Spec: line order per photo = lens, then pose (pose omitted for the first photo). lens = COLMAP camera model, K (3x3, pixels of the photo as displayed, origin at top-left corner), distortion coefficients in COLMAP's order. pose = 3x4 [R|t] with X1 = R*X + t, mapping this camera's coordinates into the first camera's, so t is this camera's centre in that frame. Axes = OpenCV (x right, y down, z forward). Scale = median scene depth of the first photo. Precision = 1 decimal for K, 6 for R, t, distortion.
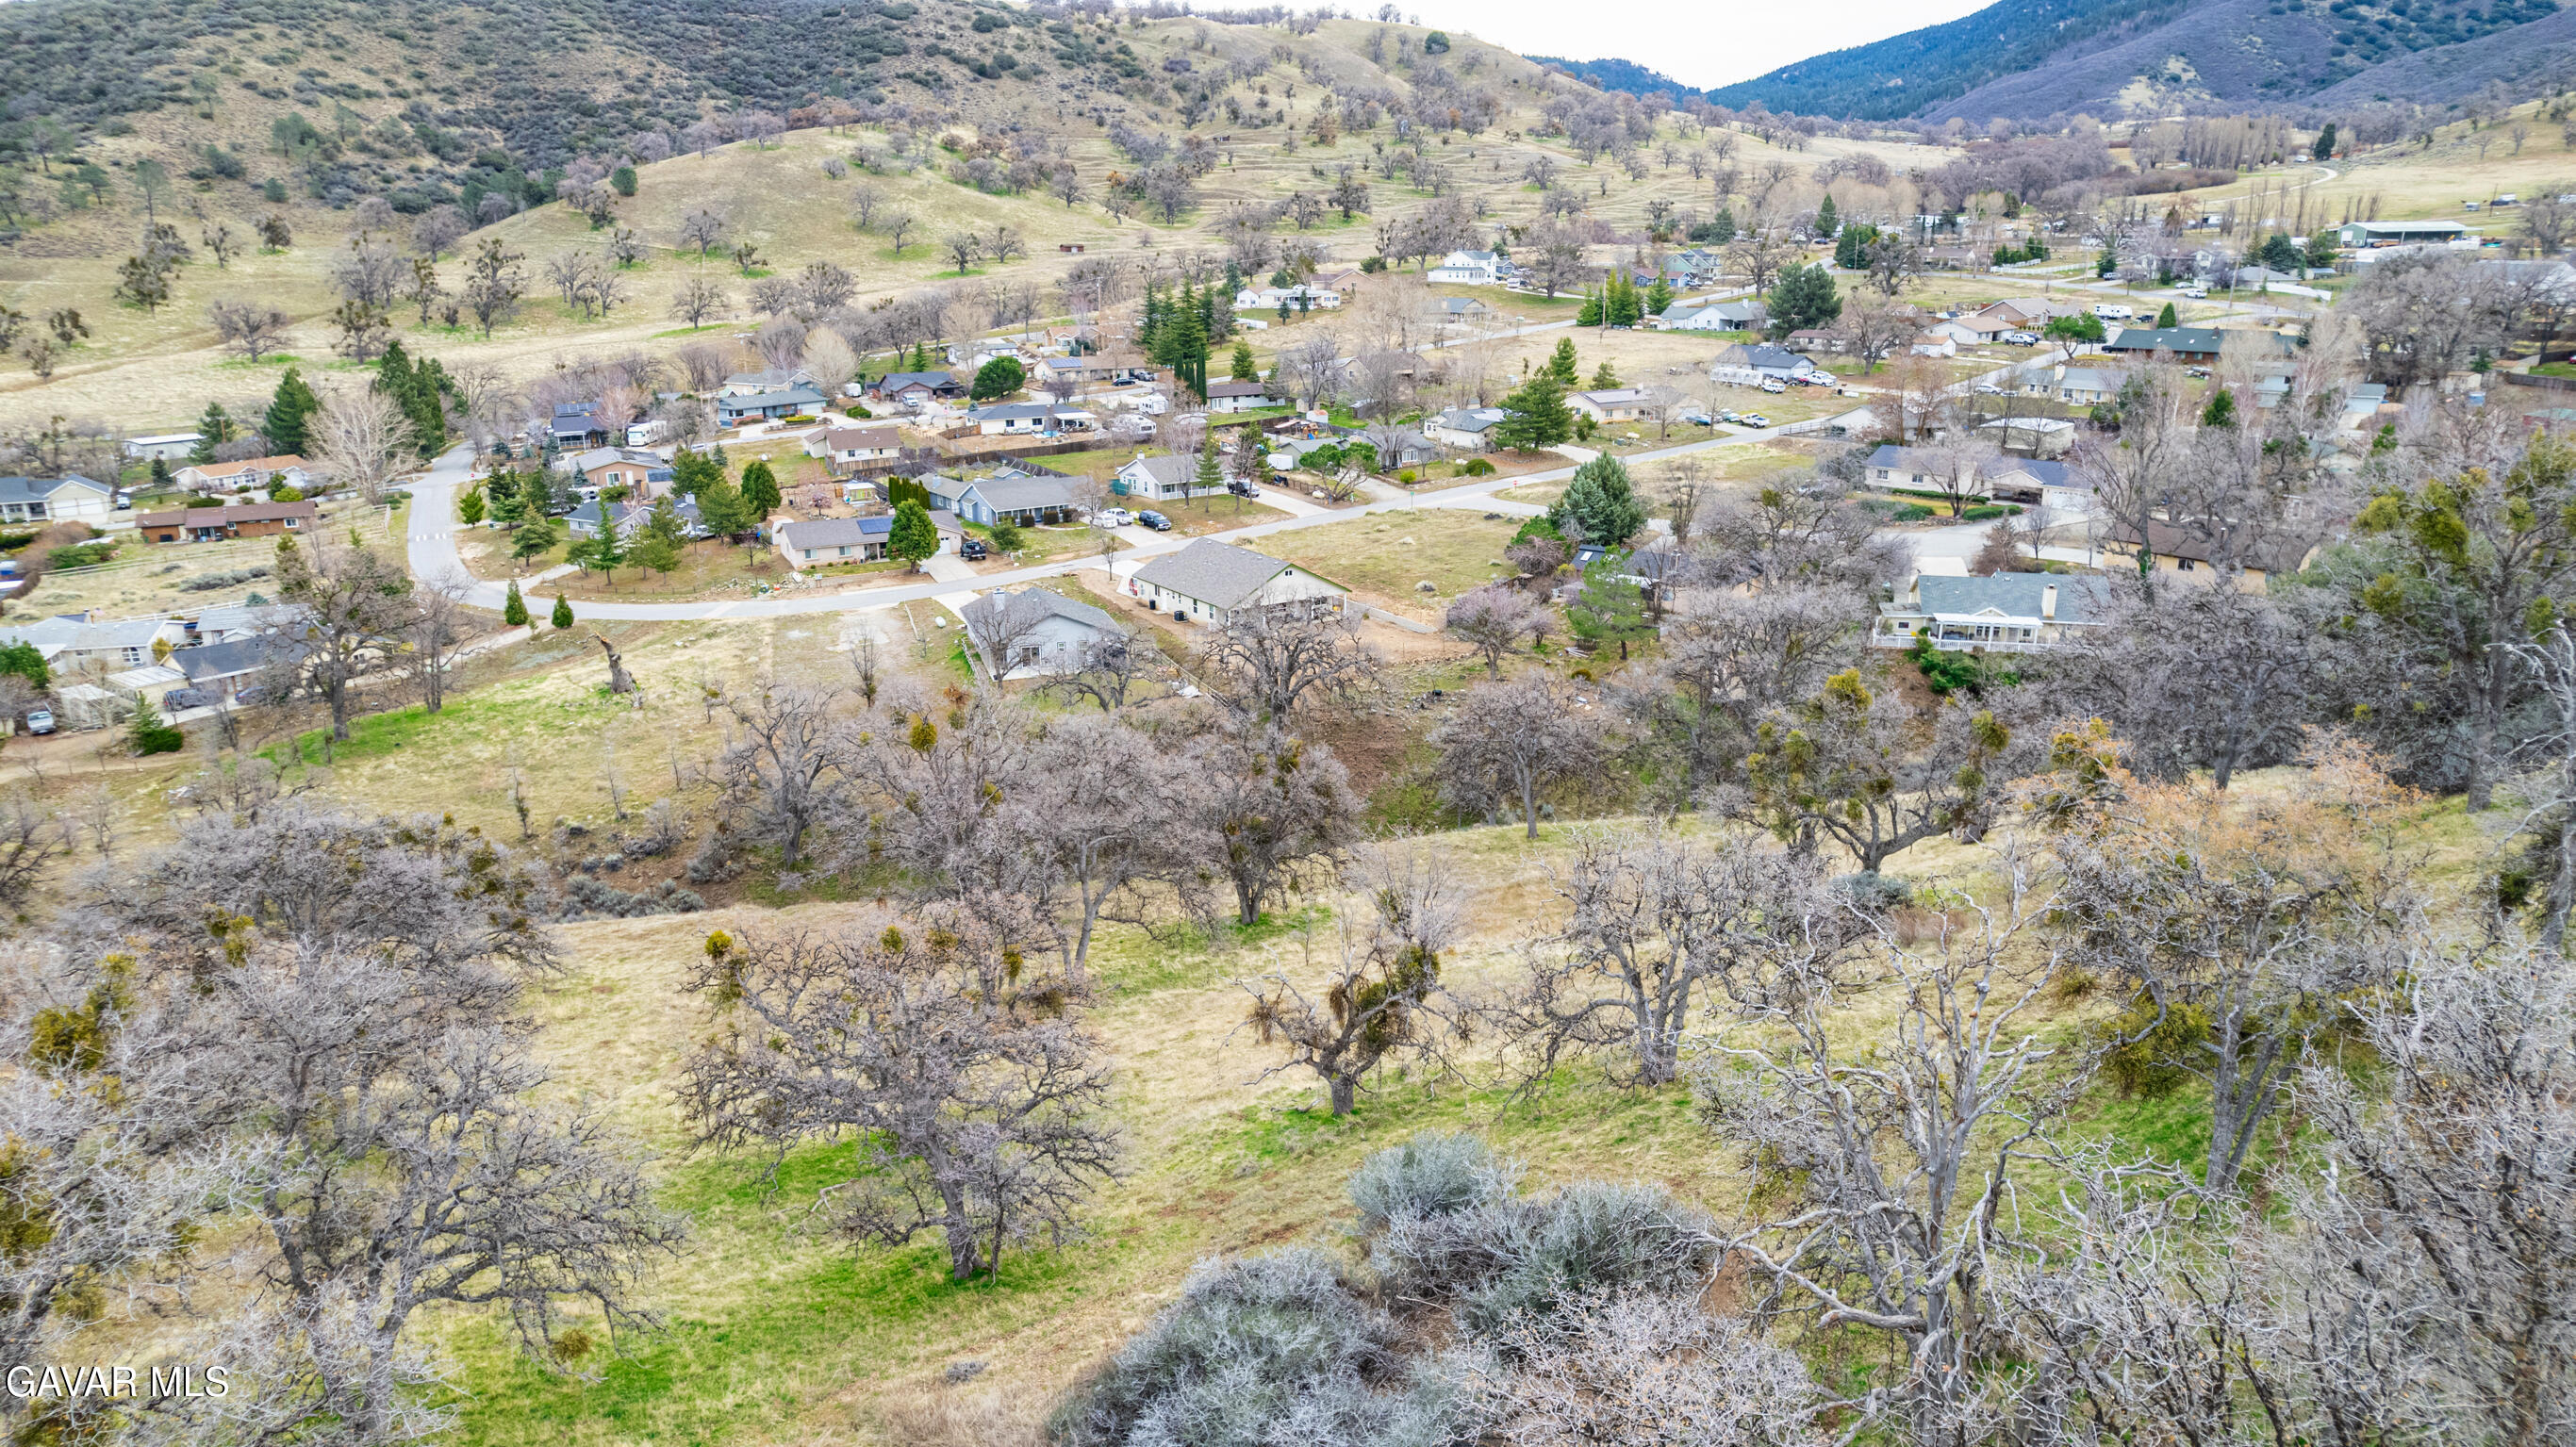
lens RADIAL K [[1667.4, 0, 1291.6], [0, 1667.4, 734.1], [0, 0, 1]] dist [-0.062034, 0.072683]
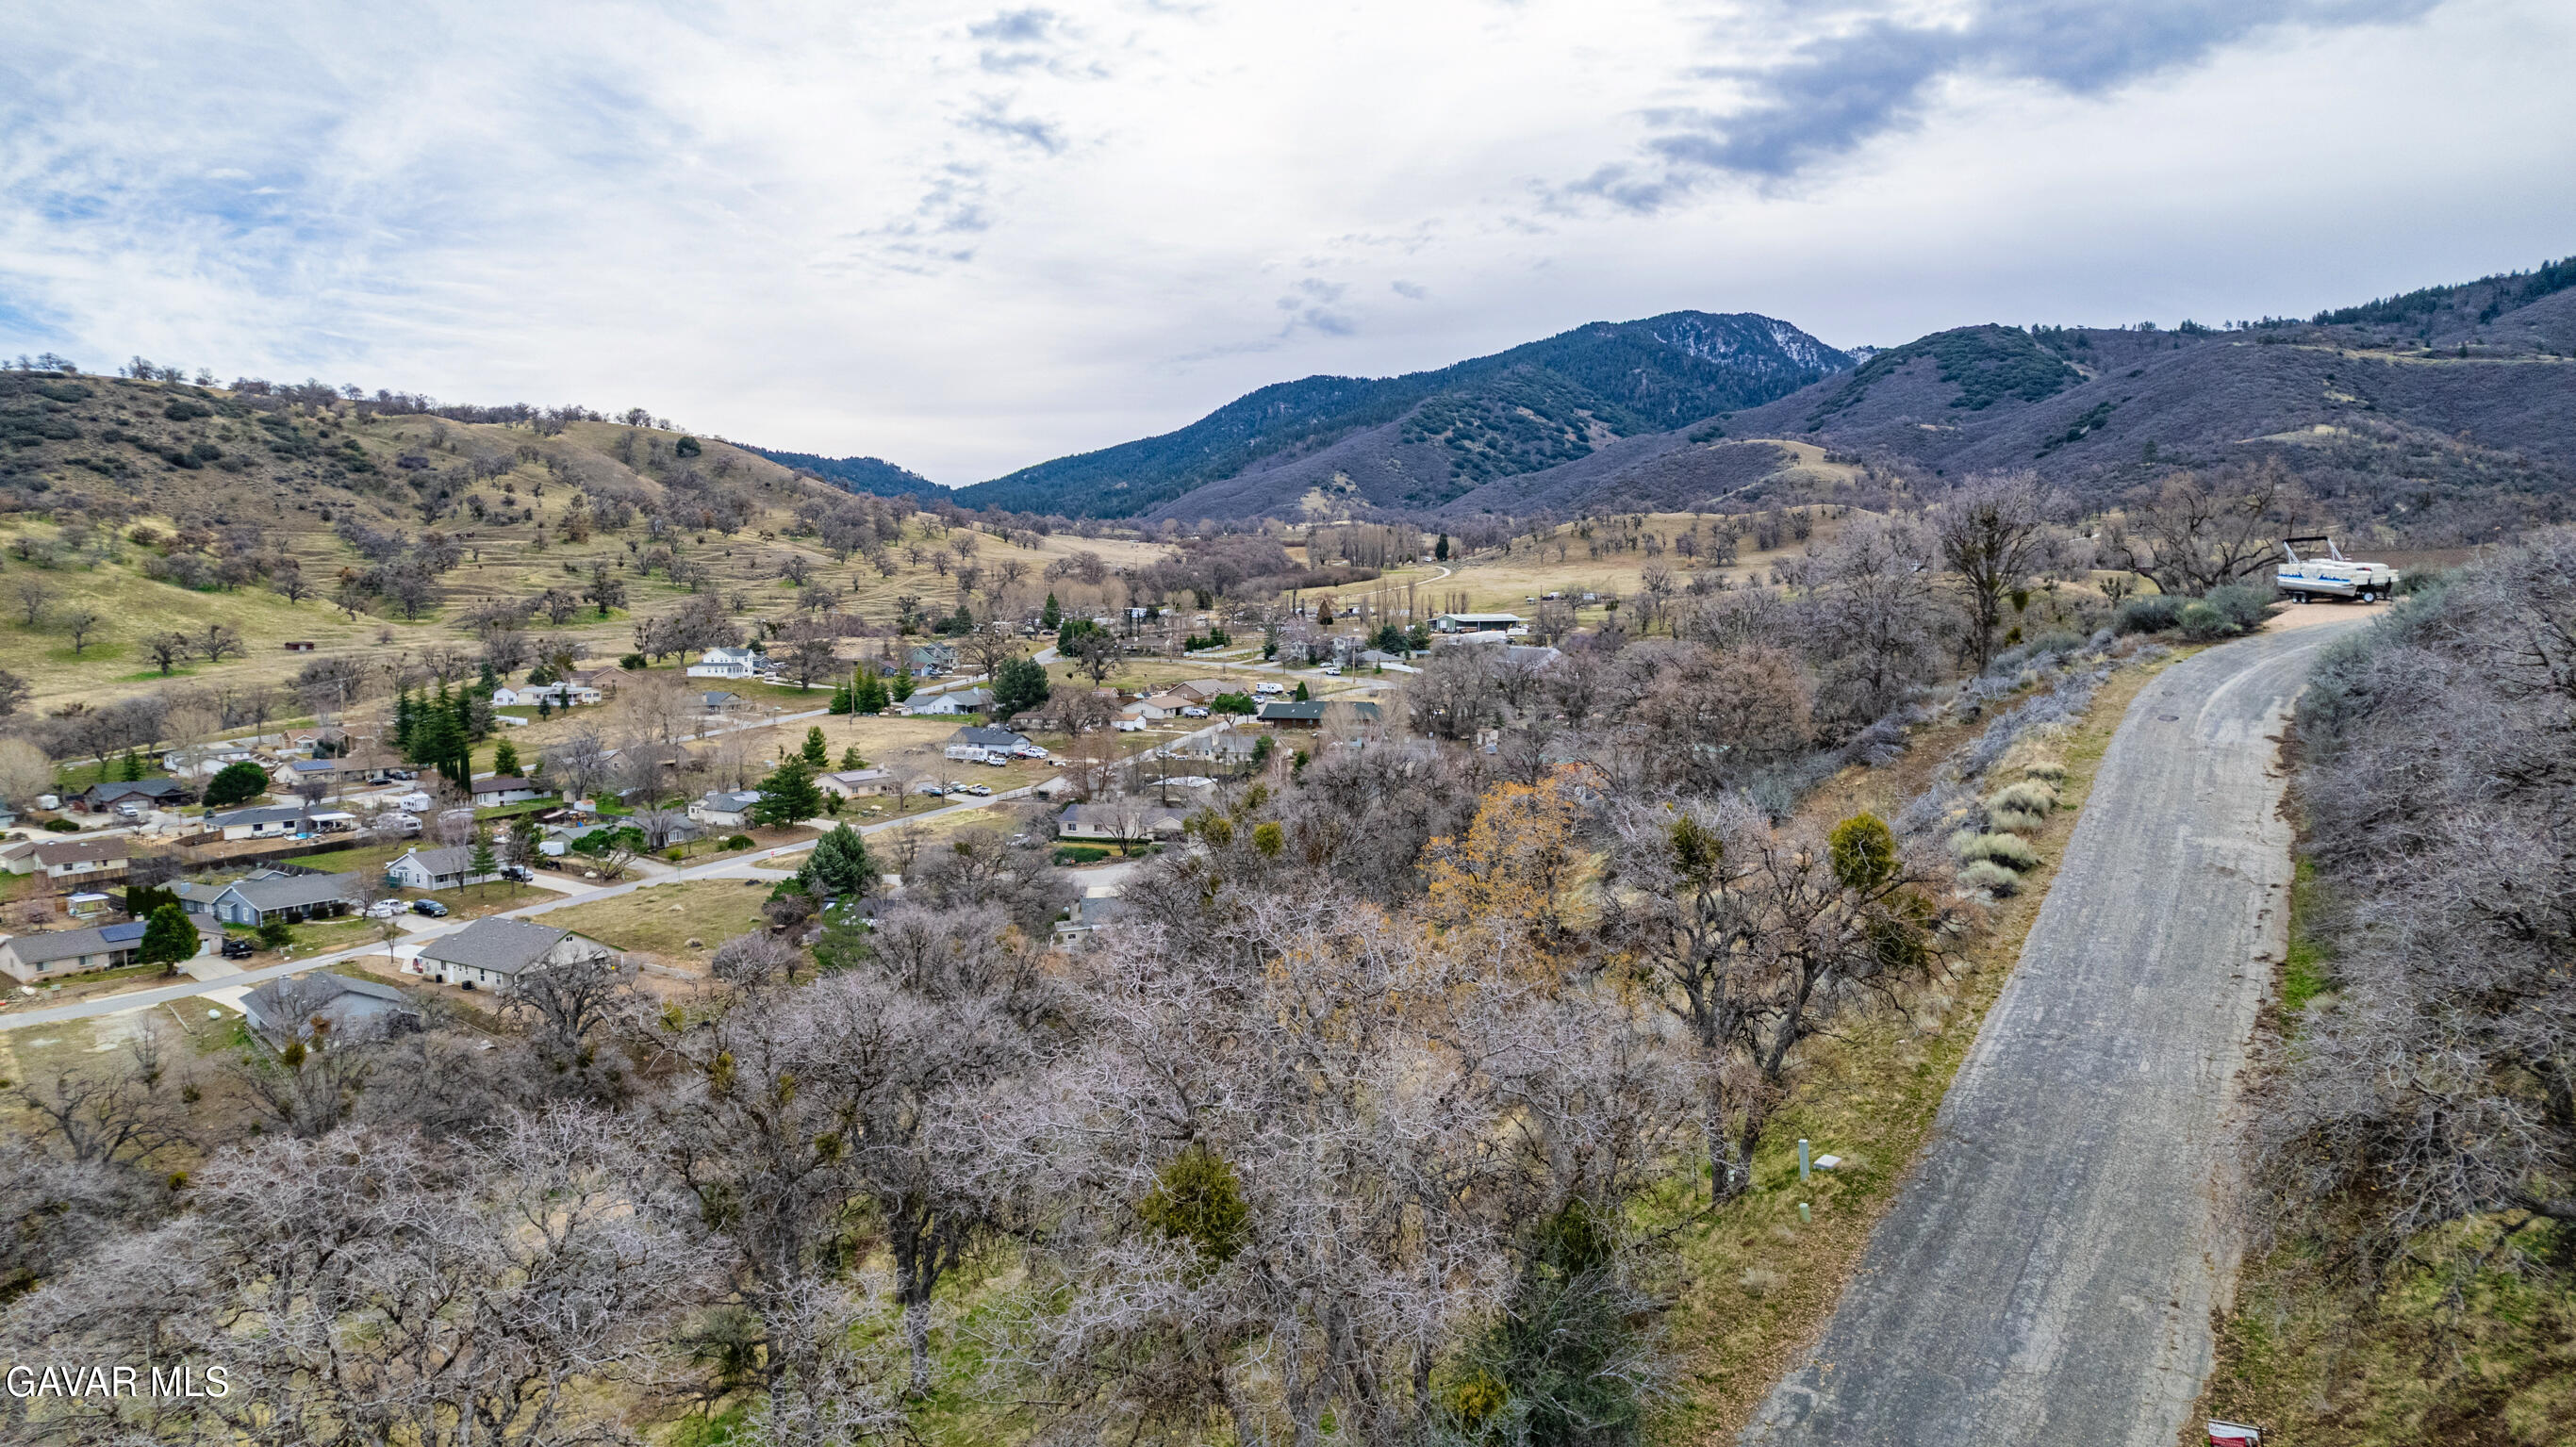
lens RADIAL K [[1667.4, 0, 1291.6], [0, 1667.4, 734.1], [0, 0, 1]] dist [-0.062034, 0.072683]
pose [[0.910491, -0.033769, 0.412149, -0.005158], [0.123700, 0.973266, -0.193525, 0.019549], [-0.394595, 0.227186, 0.890327, -0.102511]]
